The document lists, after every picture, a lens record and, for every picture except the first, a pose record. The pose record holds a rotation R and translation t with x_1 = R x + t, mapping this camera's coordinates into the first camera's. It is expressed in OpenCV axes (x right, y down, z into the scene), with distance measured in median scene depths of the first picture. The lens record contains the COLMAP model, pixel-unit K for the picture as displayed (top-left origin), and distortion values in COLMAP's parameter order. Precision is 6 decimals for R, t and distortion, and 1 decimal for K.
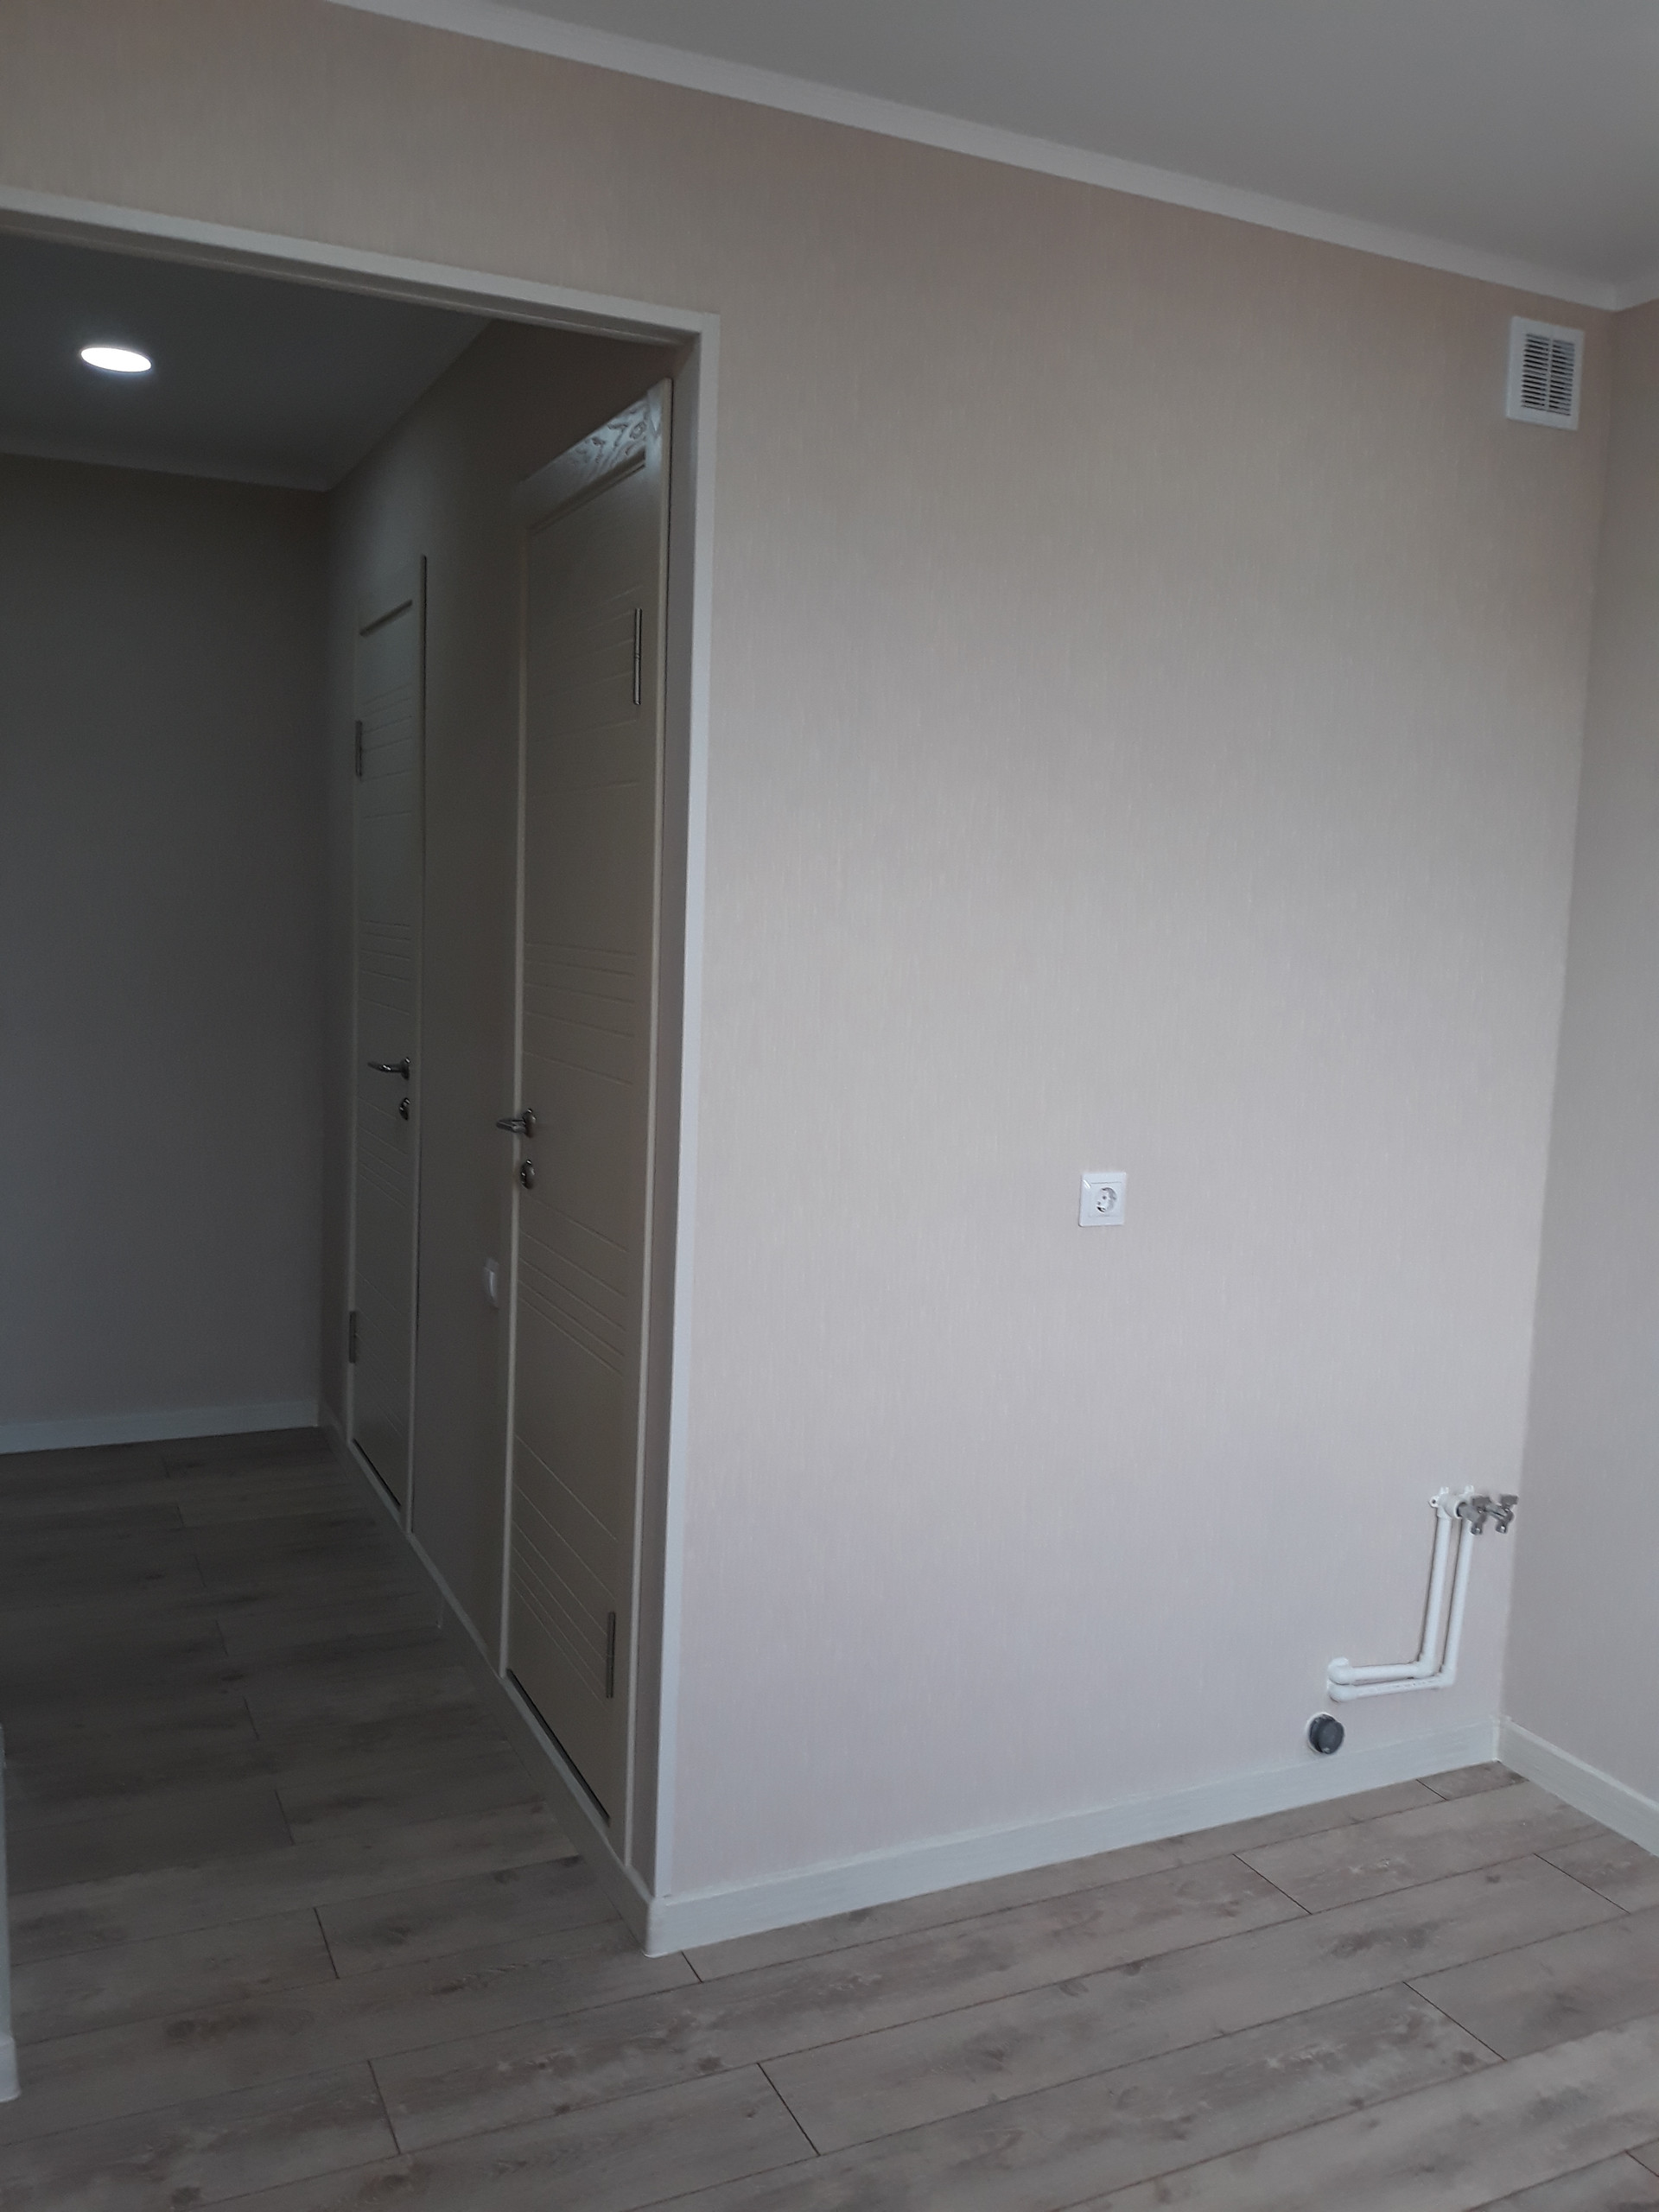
lens RADIAL K [[1822.6, 0, 847.1], [0, 1822.6, 1102.4], [0, 0, 1]] dist [-0.006887, -0.000506]
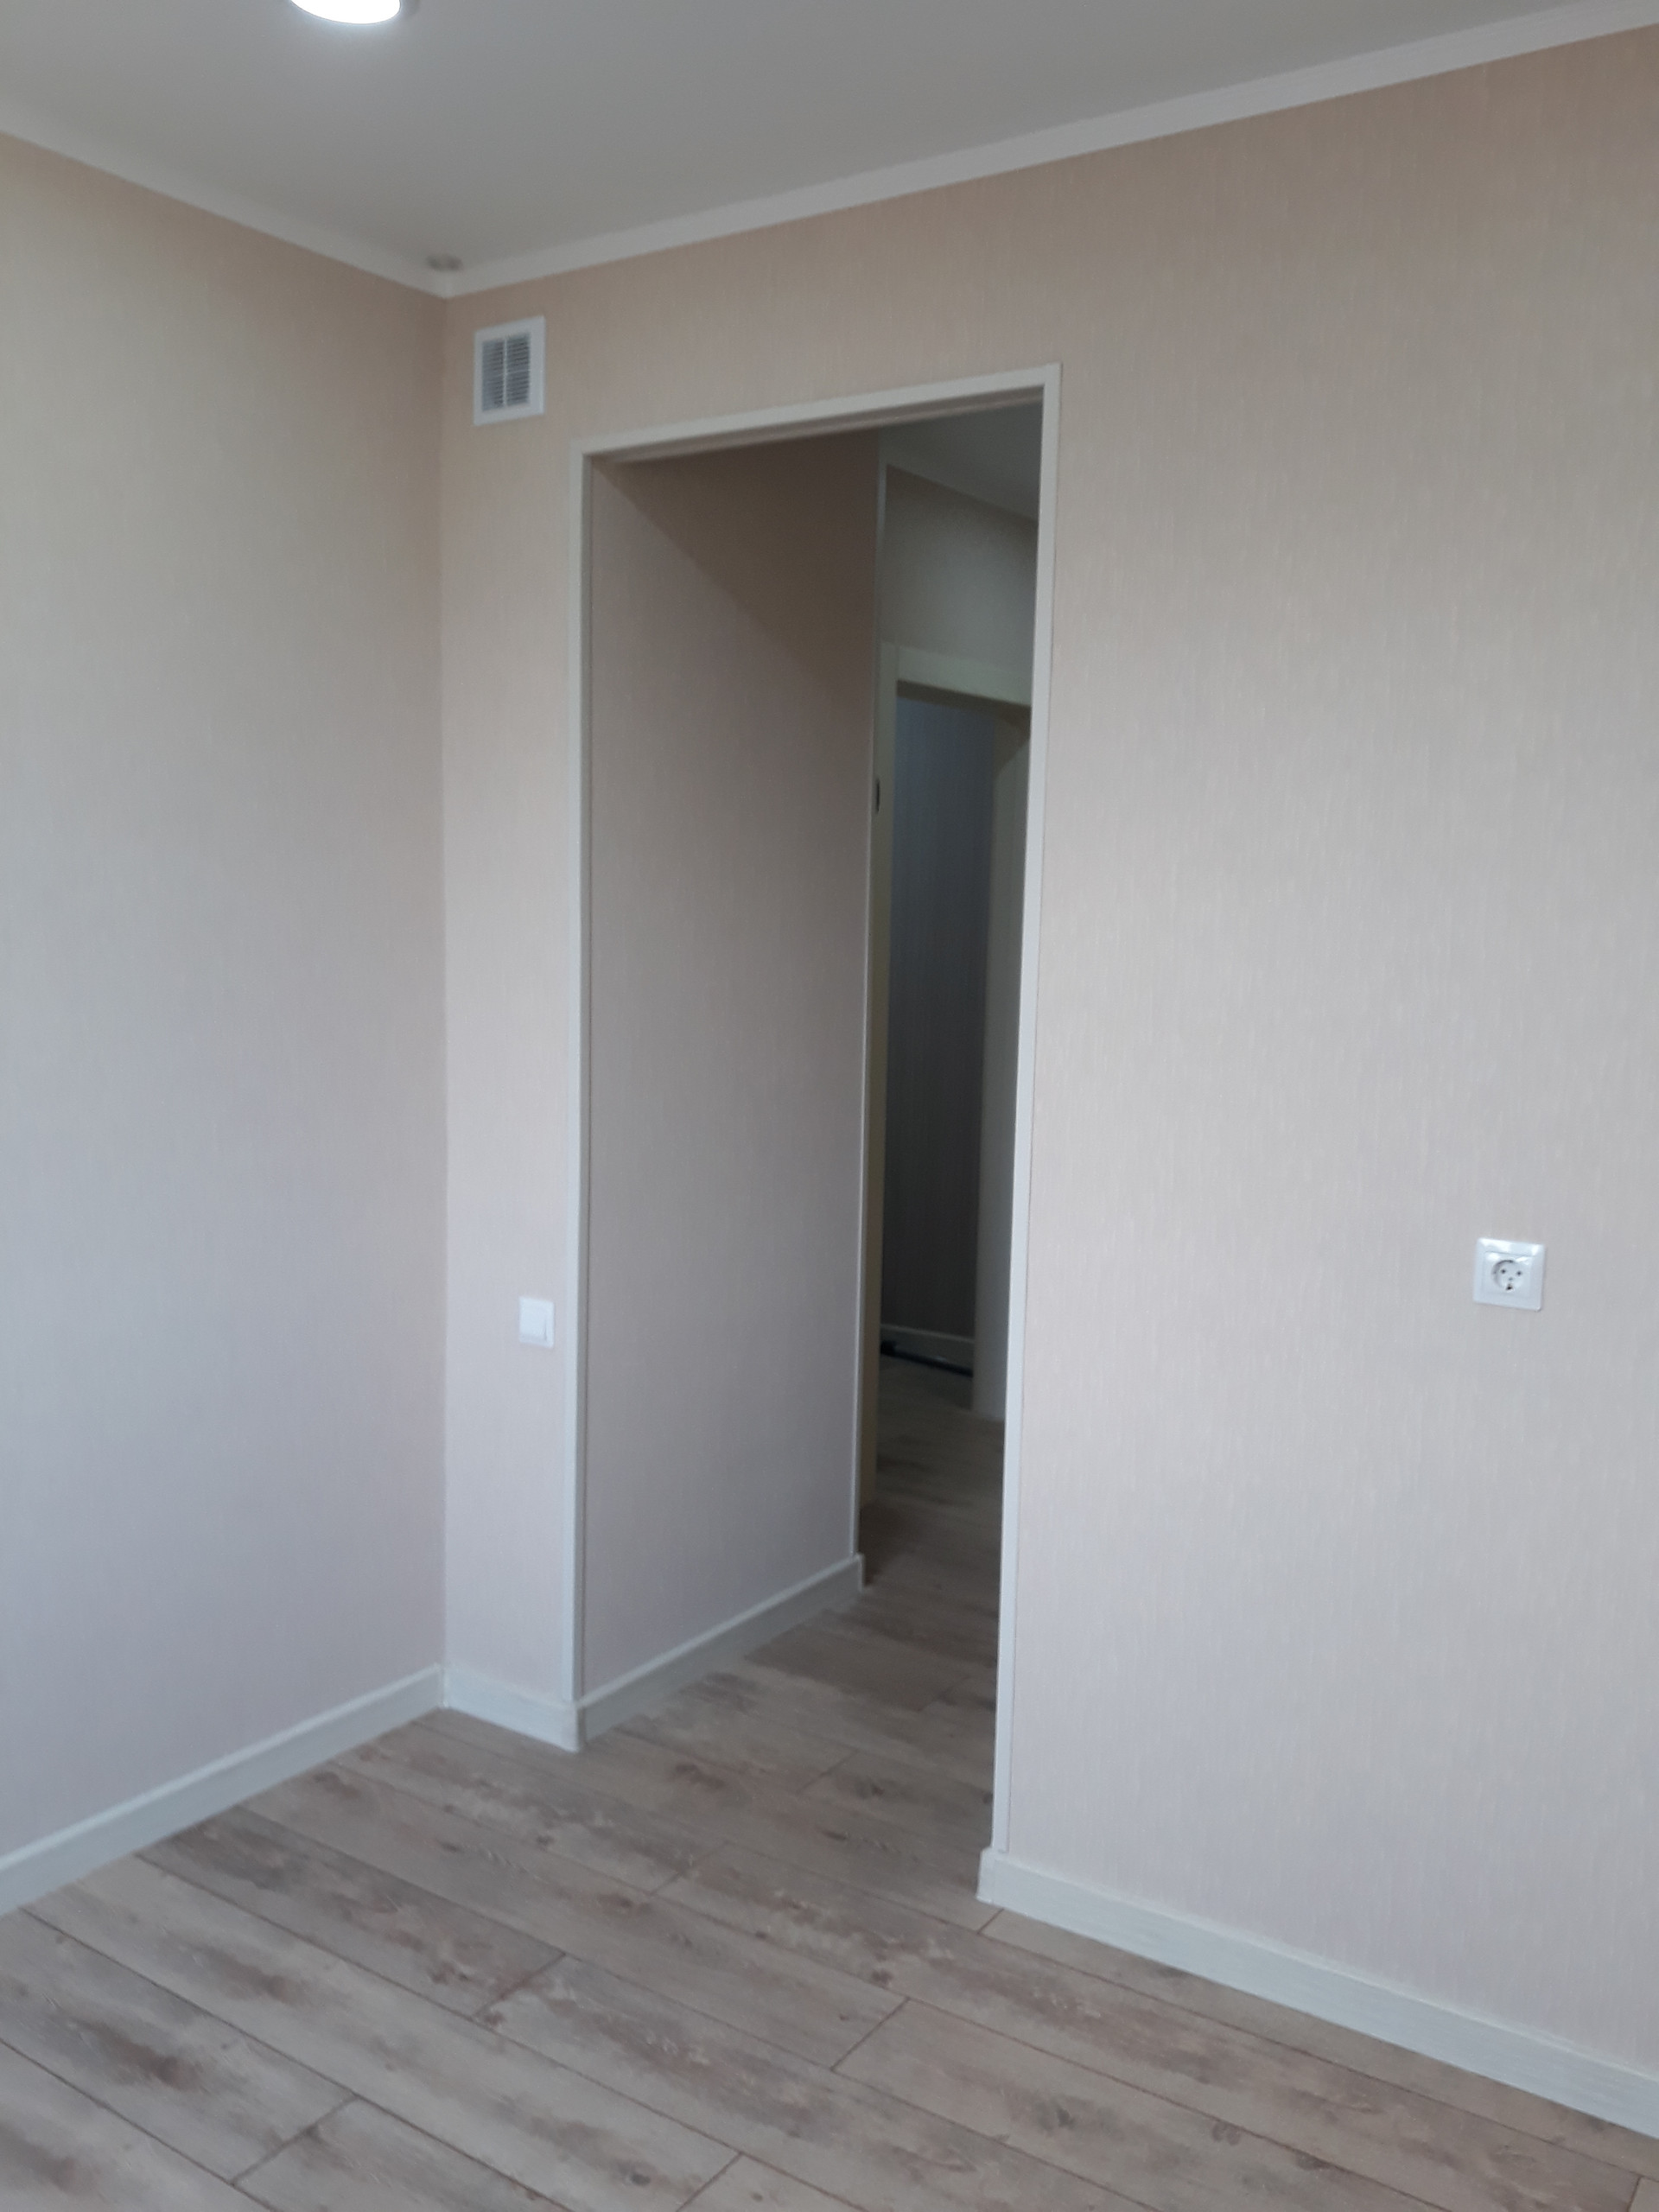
lens RADIAL K [[1822.6, 0, 872.3], [0, 1822.6, 1094.5], [0, 0, 1]] dist [-0.006887, -0.000506]
pose [[0.529008, 0.066400, -0.846015, 0.769572], [-0.095458, 0.995263, 0.018424, -0.016433], [0.843231, 0.071013, 0.532841, 0.358699]]
